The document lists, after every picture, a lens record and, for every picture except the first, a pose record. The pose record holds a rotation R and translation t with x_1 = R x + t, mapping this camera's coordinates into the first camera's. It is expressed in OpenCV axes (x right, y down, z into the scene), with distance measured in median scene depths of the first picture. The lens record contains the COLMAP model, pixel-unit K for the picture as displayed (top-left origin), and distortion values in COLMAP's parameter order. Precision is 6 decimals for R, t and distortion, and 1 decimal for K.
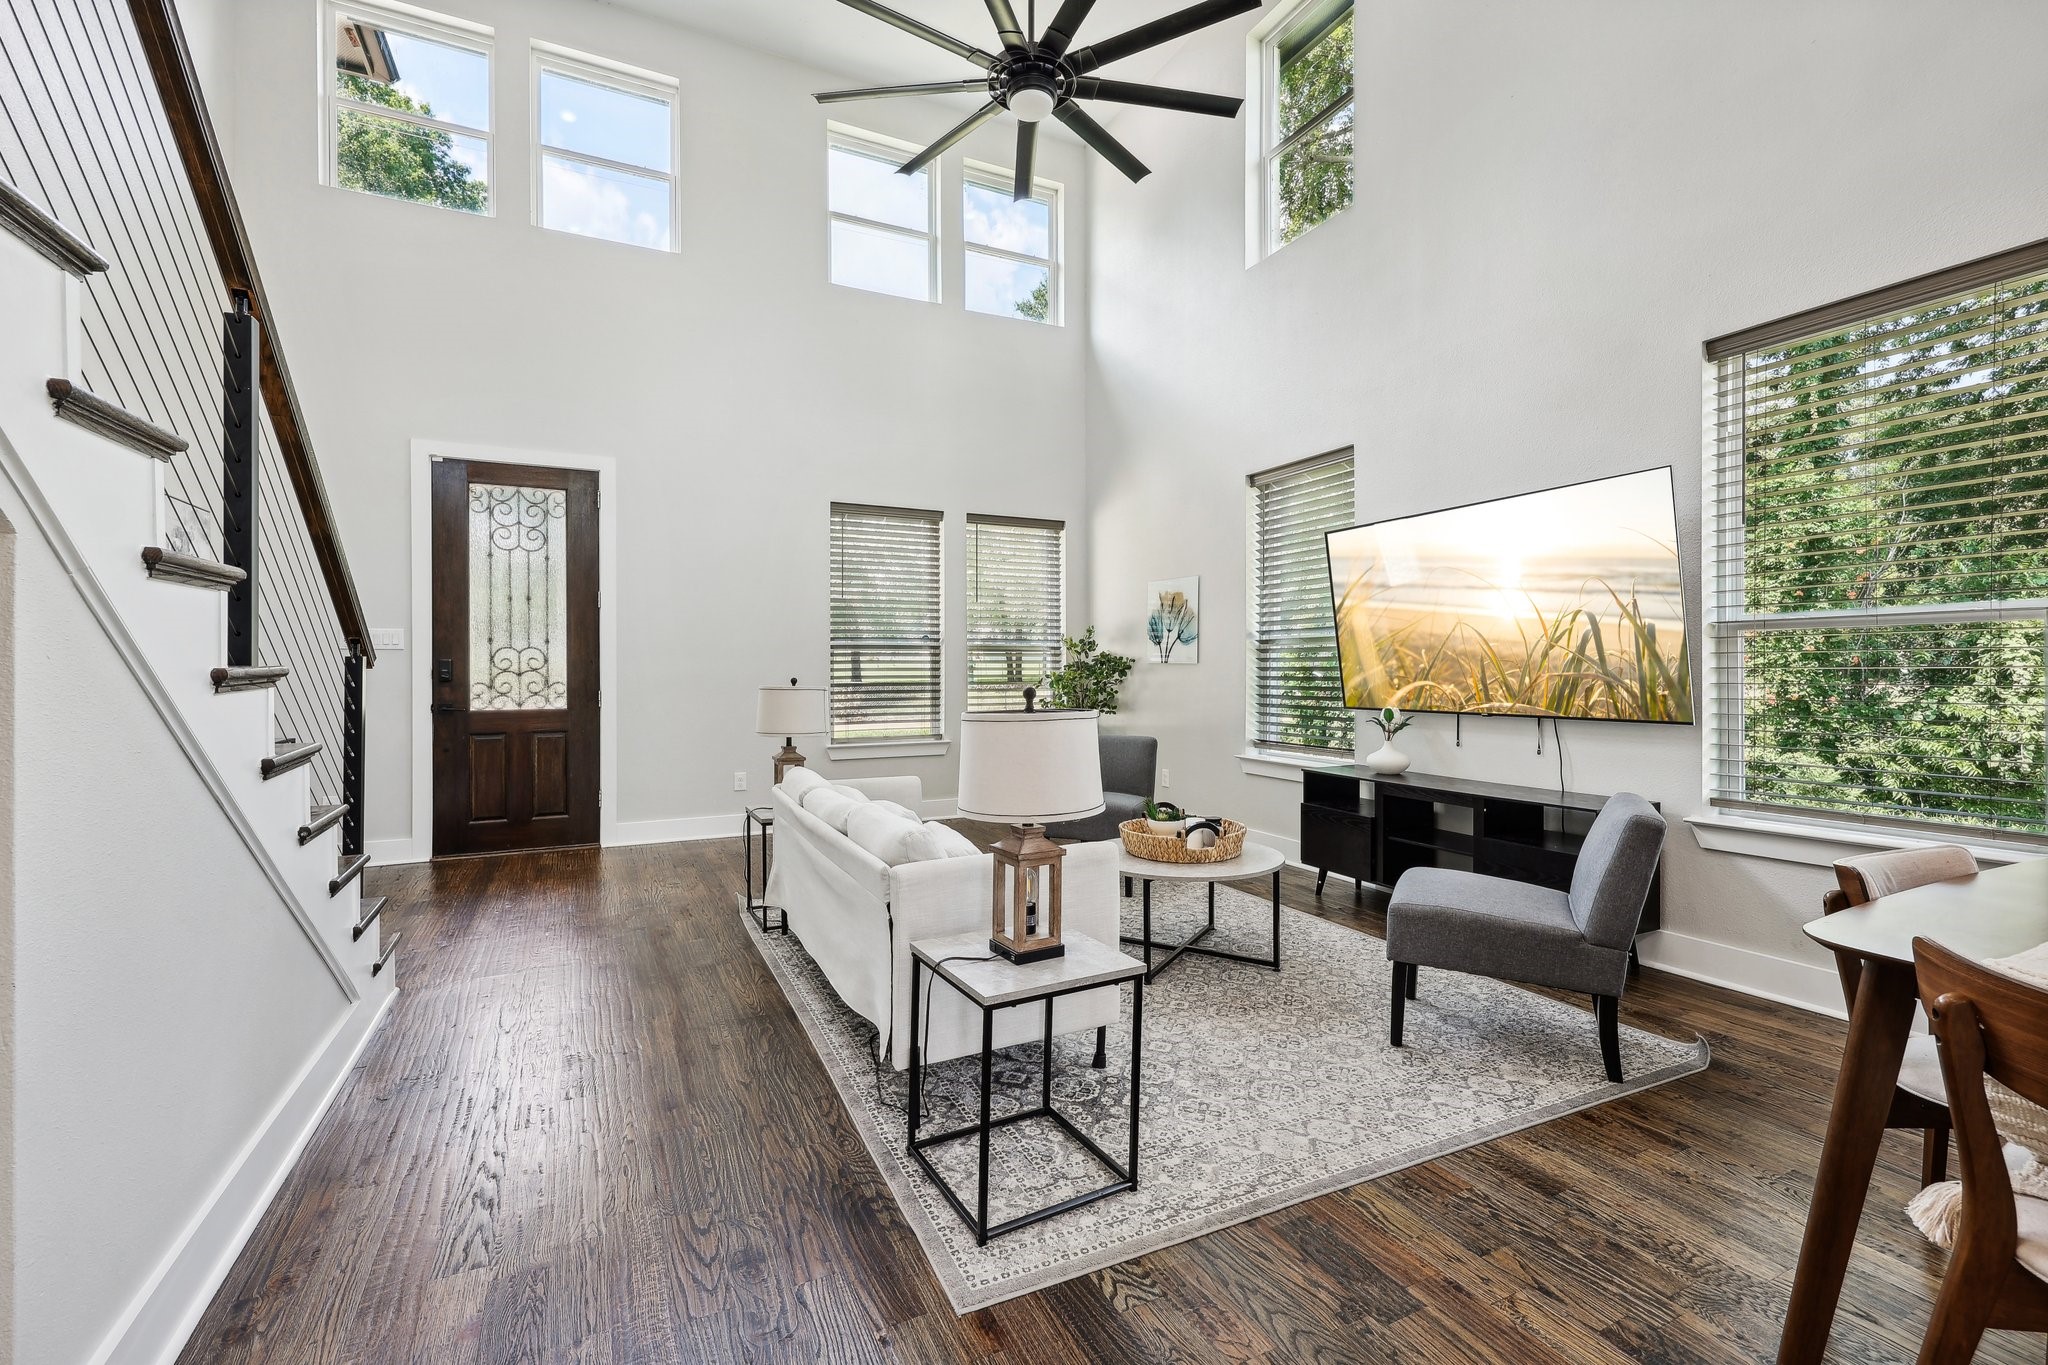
lens RADIAL K [[876.4, 0, 1032.9], [0, 876.4, 678.4], [0, 0, 1]] dist [0.001340, 0.000012]
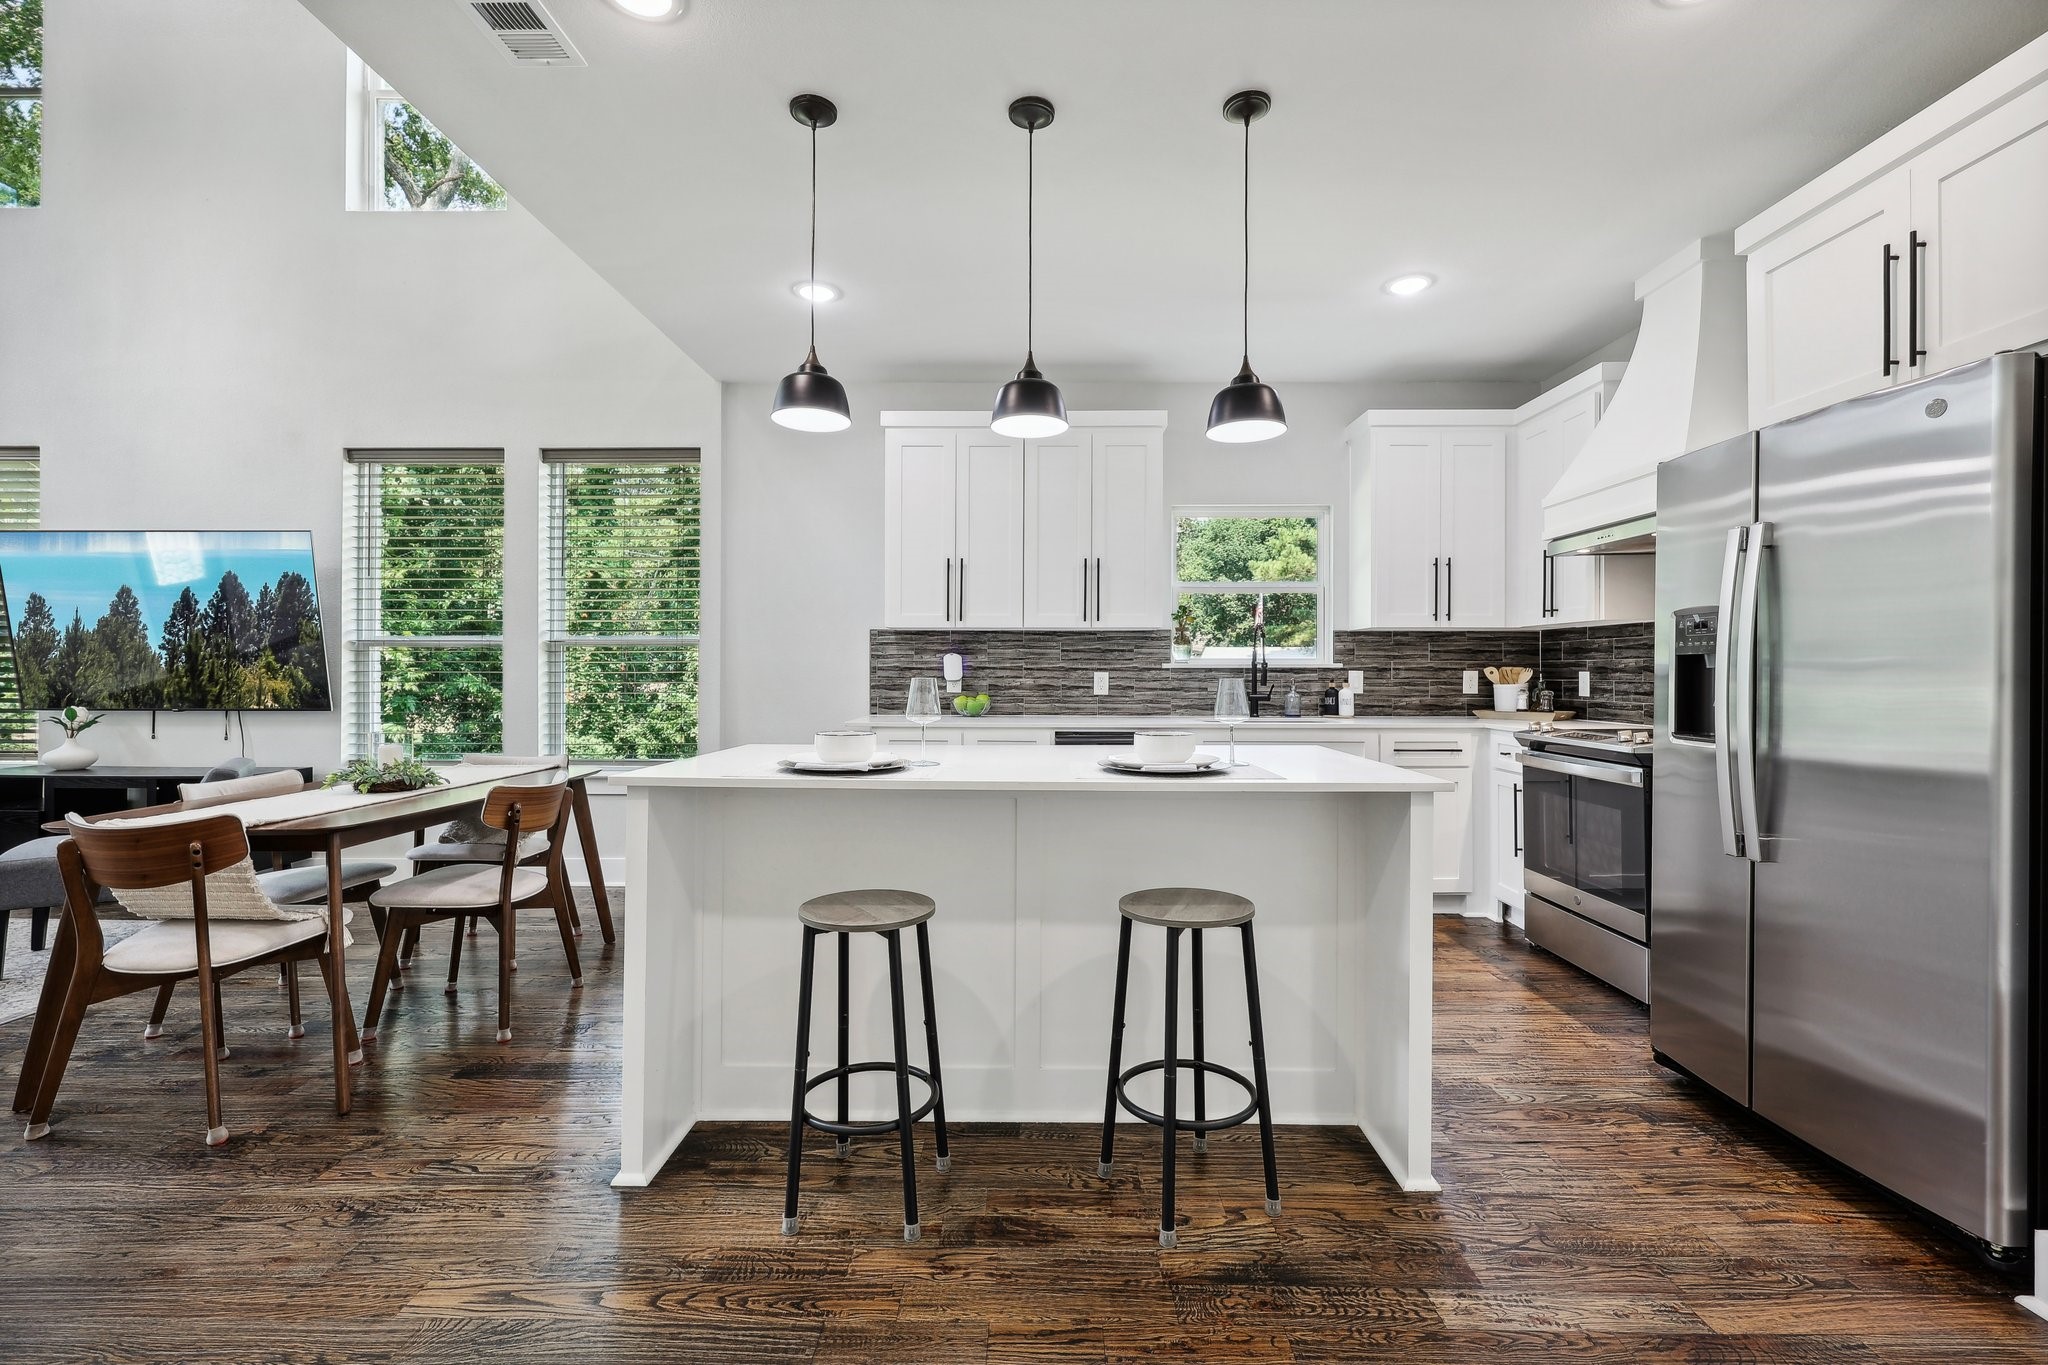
lens RADIAL K [[876.4, 0, 1024.3], [0, 876.4, 666.8], [0, 0, 1]] dist [0.001340, 0.000012]
pose [[0.447117, 0.010849, 0.894410, -0.027967], [0.003030, 0.999902, -0.013644, 0.003117], [-0.894470, 0.008810, 0.447040, -0.507045]]
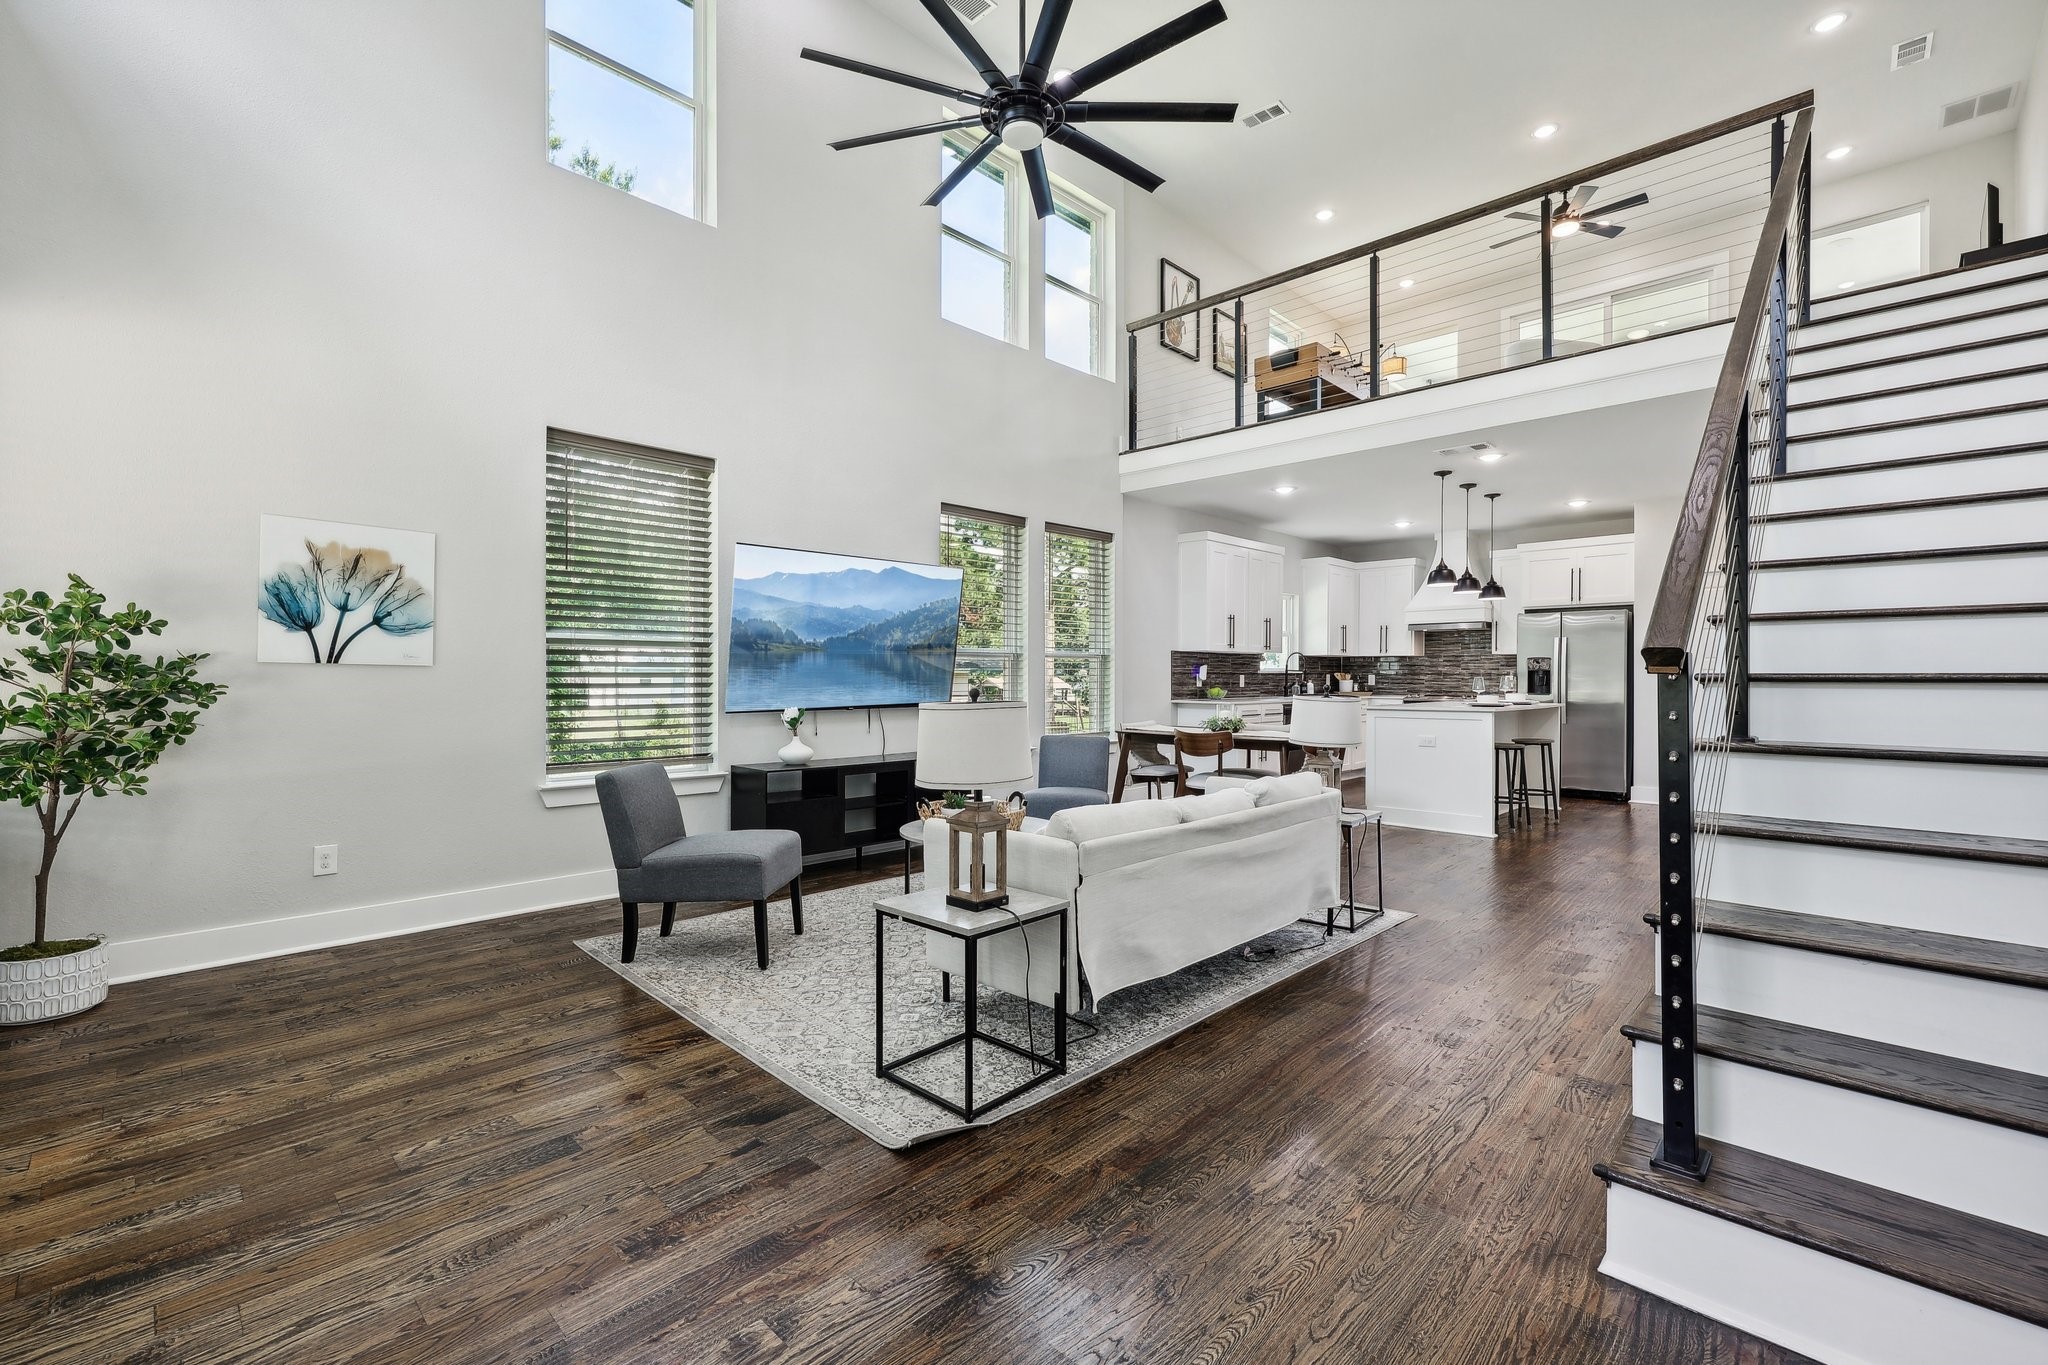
lens RADIAL K [[876.4, 0, 1030.5], [0, 876.4, 679.3], [0, 0, 1]] dist [0.001340, 0.000012]
pose [[-0.334791, 0.000999, 0.942292, -0.859170], [0.009234, 0.999955, 0.002220, -0.004919], [-0.942247, 0.009445, -0.334785, 1.143771]]
